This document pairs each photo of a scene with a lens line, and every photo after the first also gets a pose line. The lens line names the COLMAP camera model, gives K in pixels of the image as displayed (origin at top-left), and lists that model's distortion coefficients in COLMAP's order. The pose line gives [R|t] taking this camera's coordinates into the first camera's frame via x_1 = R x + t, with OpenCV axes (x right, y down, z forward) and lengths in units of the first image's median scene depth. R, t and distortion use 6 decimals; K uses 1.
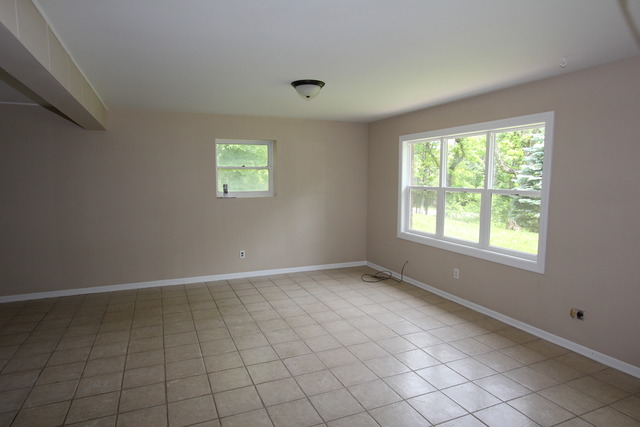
lens RADIAL K [[381.3, 0, 320.1], [0, 381.3, 211.1], [0, 0, 1]] dist [-0.004104, 0.001008]
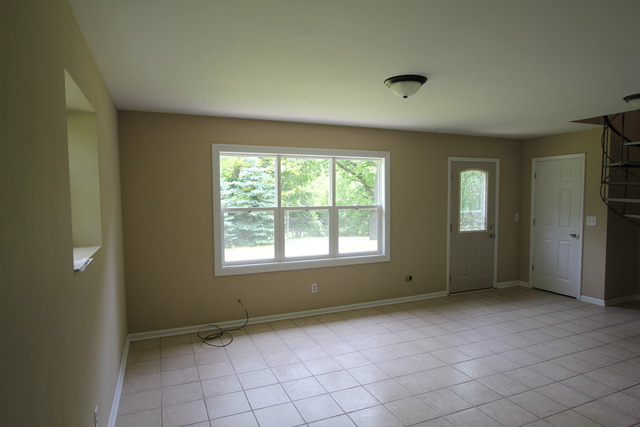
lens RADIAL K [[381.3, 0, 320.5], [0, 381.3, 217.5], [0, 0, 1]] dist [-0.004104, 0.001008]
pose [[0.001131, -0.069352, 0.997592, -0.684450], [0.092156, 0.993354, 0.068953, -0.100694], [-0.995744, 0.091856, 0.007514, 0.966525]]
